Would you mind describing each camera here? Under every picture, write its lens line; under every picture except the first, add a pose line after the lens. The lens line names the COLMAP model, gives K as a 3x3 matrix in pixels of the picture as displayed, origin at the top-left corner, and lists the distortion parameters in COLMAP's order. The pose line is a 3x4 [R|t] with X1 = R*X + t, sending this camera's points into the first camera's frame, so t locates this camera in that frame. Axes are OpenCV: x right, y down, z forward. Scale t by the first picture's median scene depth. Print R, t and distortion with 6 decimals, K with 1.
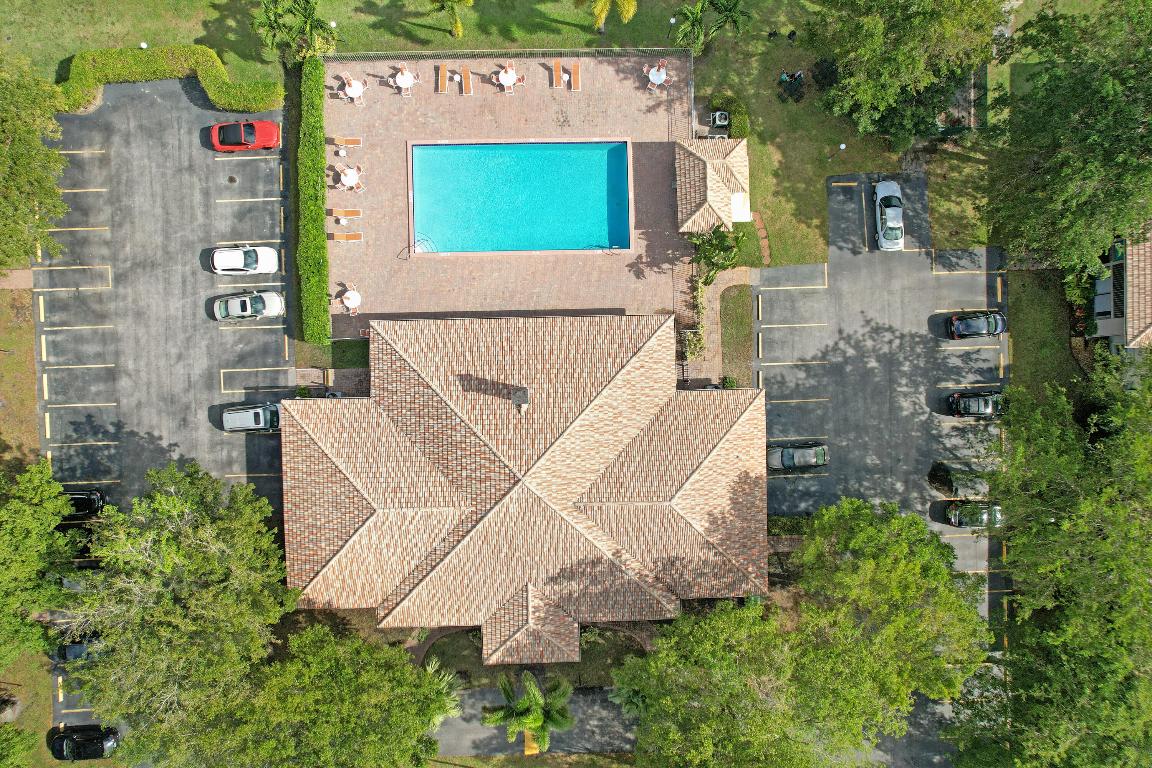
lens RADIAL K [[732.3, 0, 578.6], [0, 732.3, 383.1], [0, 0, 1]] dist [-0.017200, 0.002368]
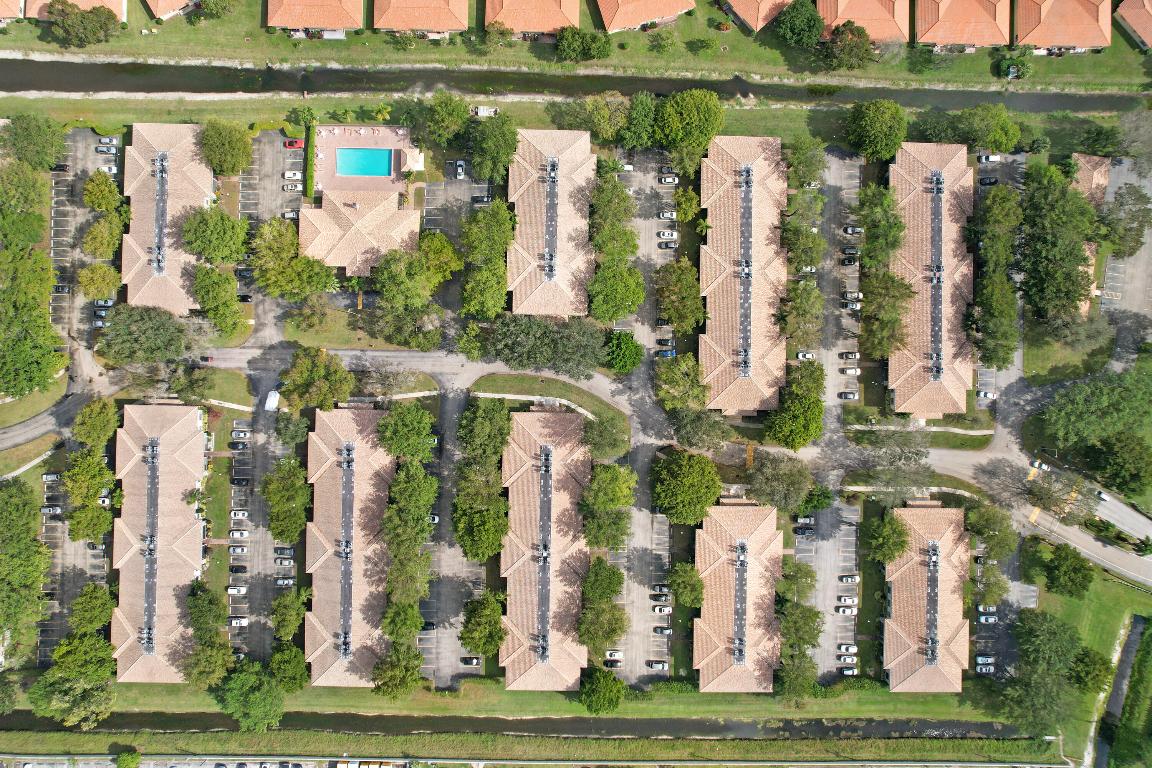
lens RADIAL K [[732.3, 0, 573.5], [0, 732.3, 384.6], [0, 0, 1]] dist [-0.017200, 0.002368]
pose [[0.998912, 0.039899, -0.024144, 1.176913], [-0.040833, 0.998384, -0.039523, 1.037052], [0.022528, 0.040466, 0.998927, -2.807942]]
